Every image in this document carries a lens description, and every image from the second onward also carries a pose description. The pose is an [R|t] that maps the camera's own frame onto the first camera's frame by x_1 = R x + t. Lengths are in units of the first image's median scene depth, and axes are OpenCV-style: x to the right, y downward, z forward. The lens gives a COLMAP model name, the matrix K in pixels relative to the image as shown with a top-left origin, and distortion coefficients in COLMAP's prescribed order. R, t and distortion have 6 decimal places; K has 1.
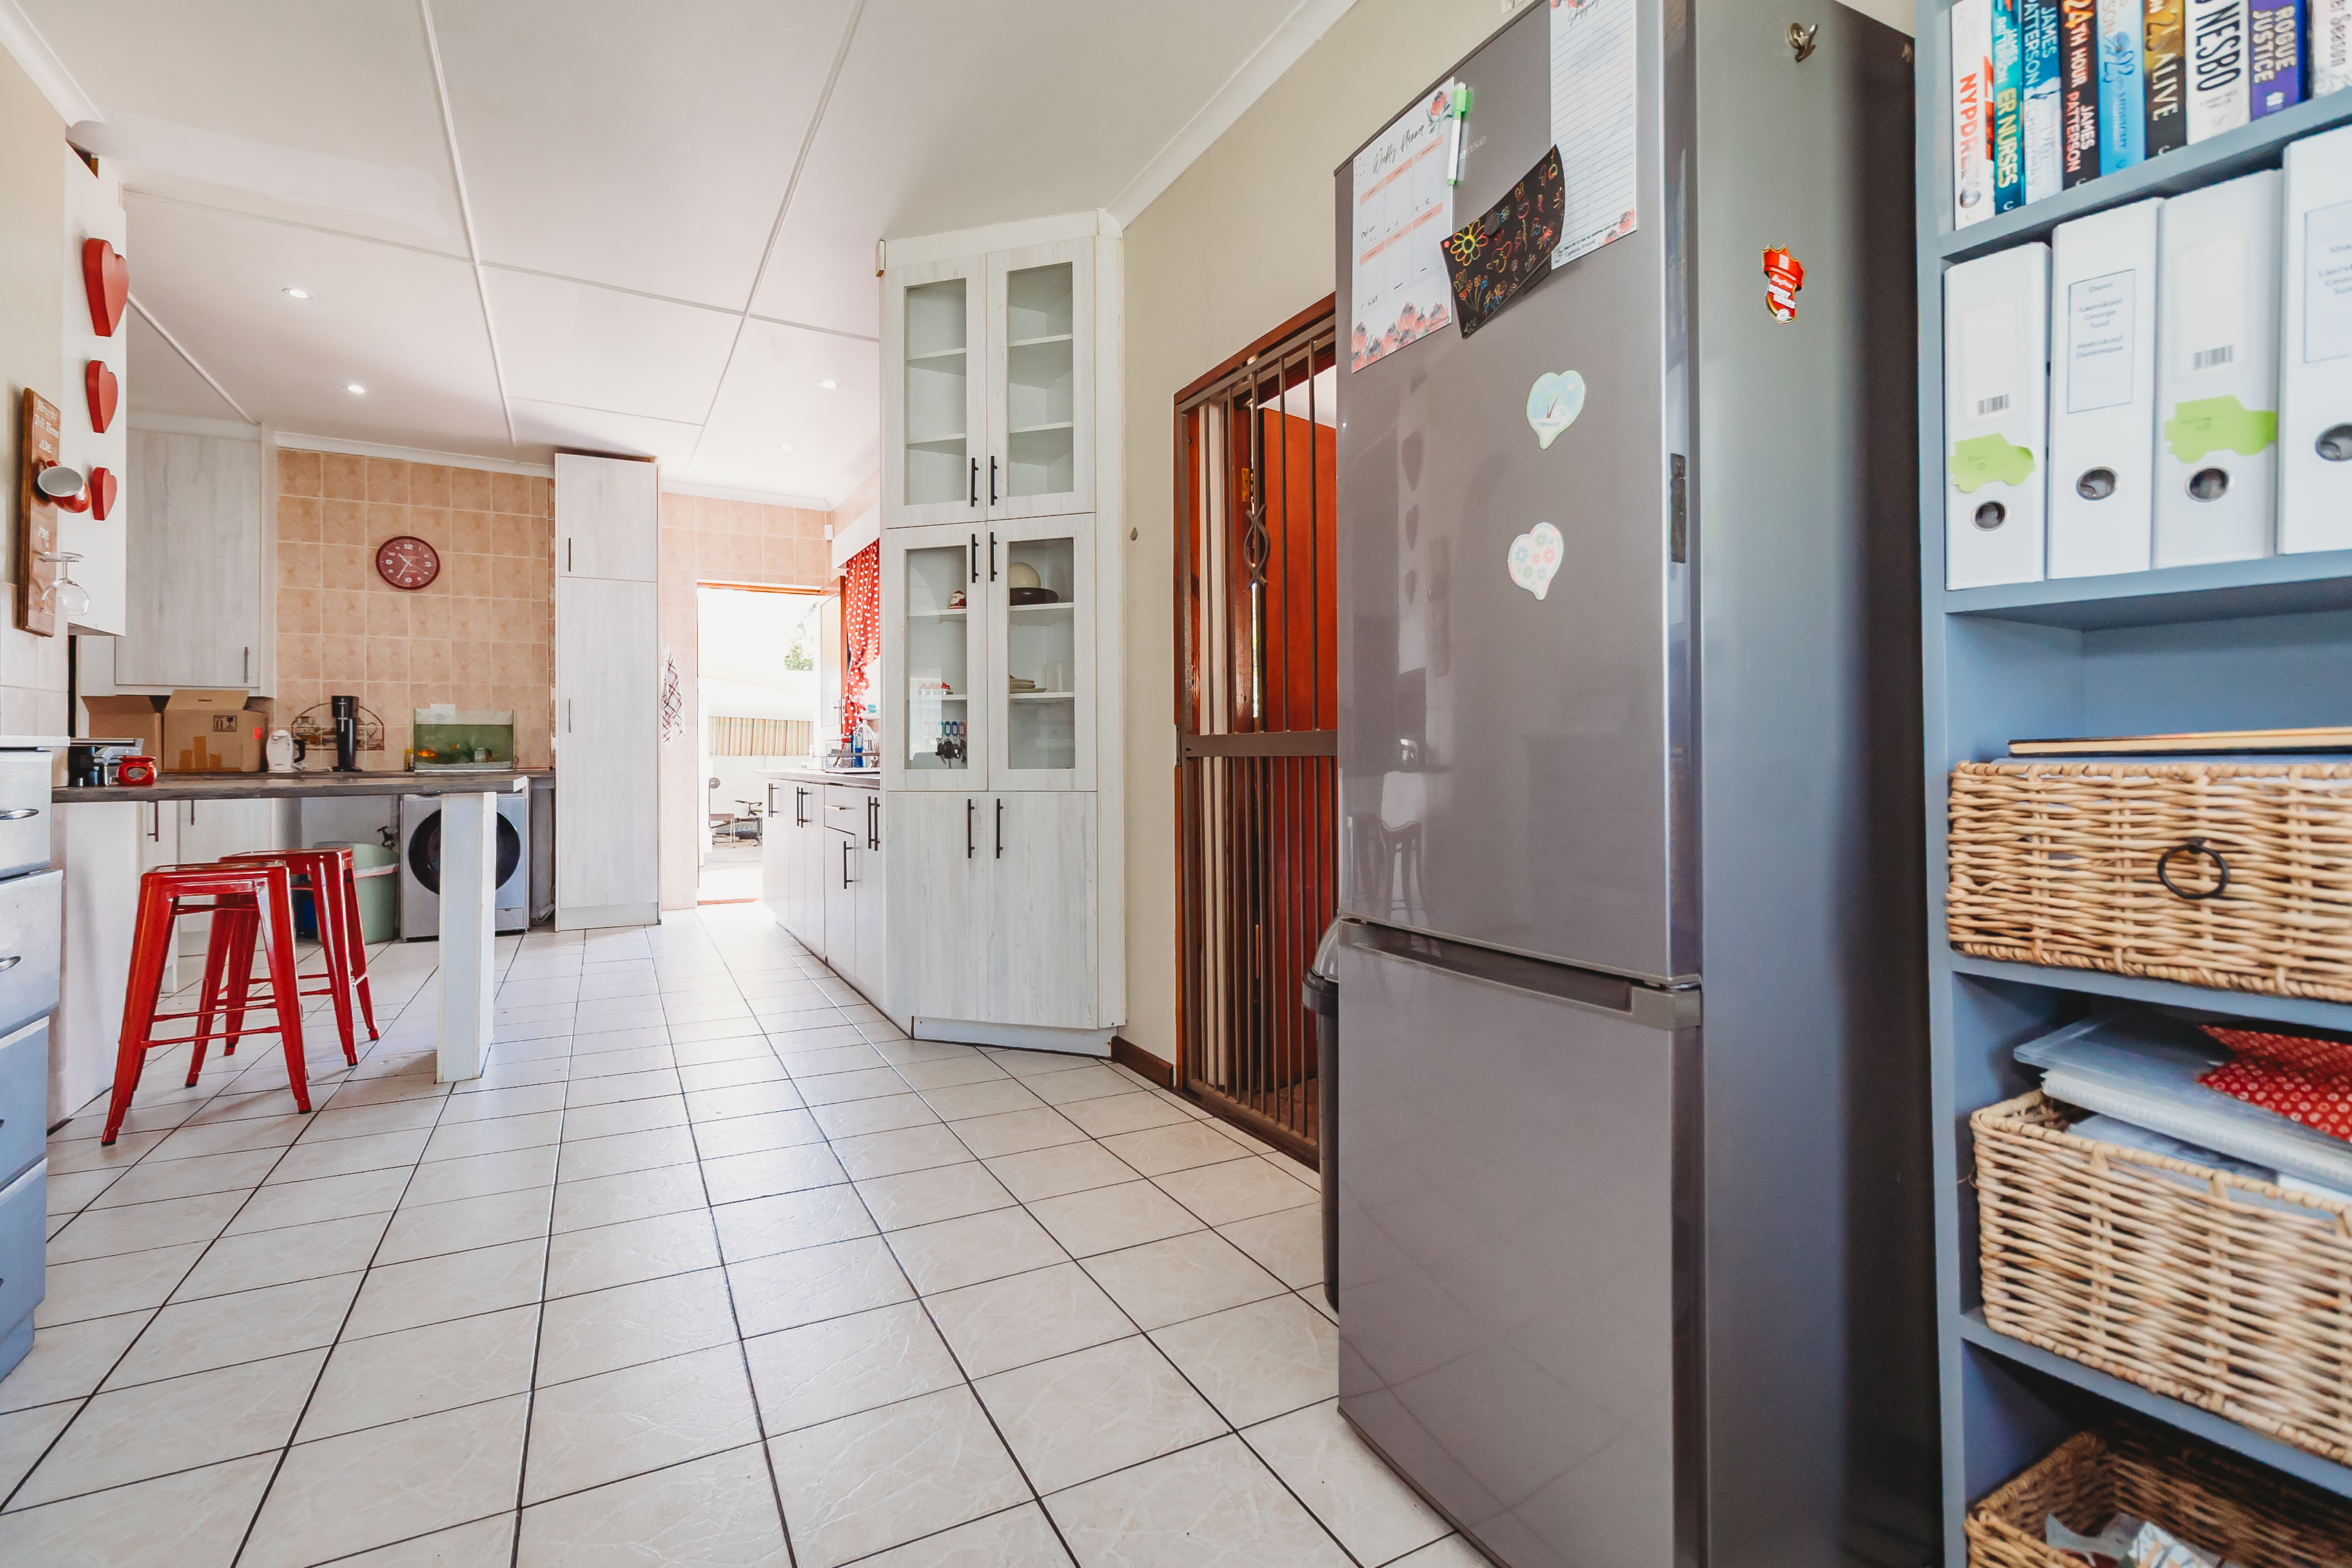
lens RADIAL K [[1076.2, 0, 1124.3], [0, 1076.2, 727.6], [0, 0, 1]] dist [-0.002401, 0.001565]
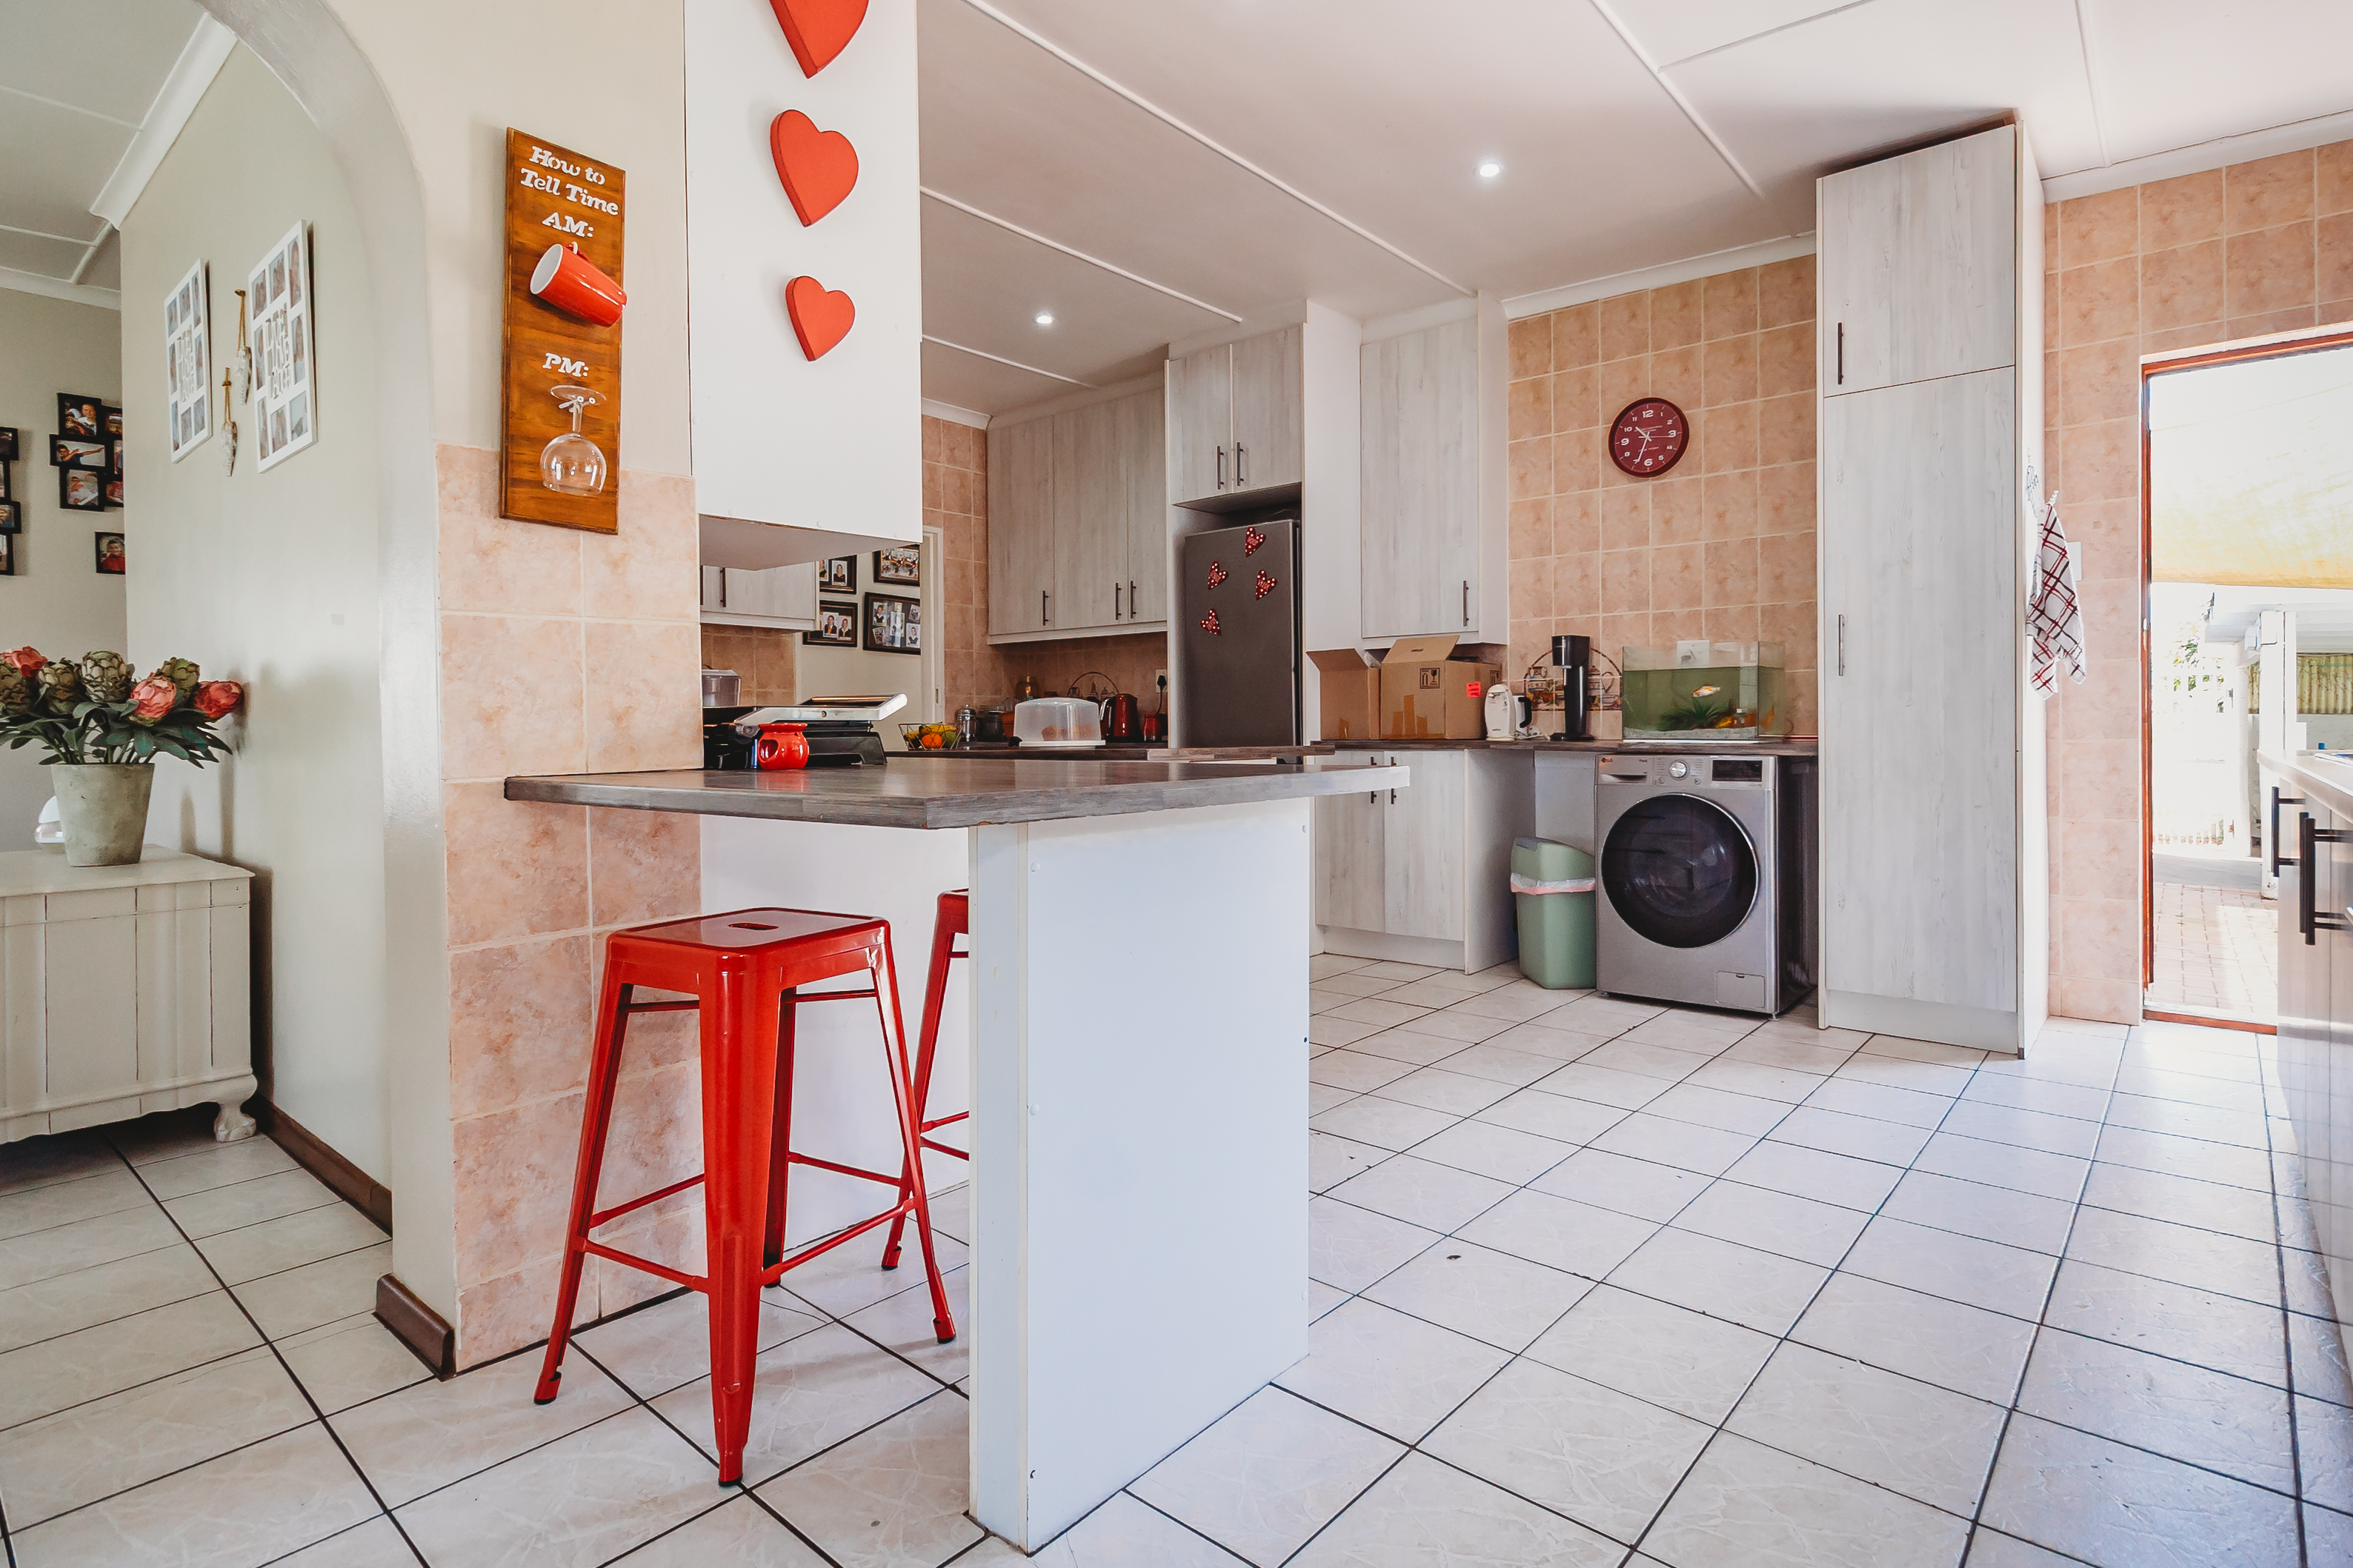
lens RADIAL K [[1150.3, 0, 1286.2], [0, 1150.3, 733.5], [0, 0, 1]] dist [0.004289, -0.001217]
pose [[0.422086, 0.008776, -0.906513, -0.097573], [0.025392, 0.999446, 0.021499, 0.014403], [0.906200, -0.032093, 0.421629, 0.484893]]
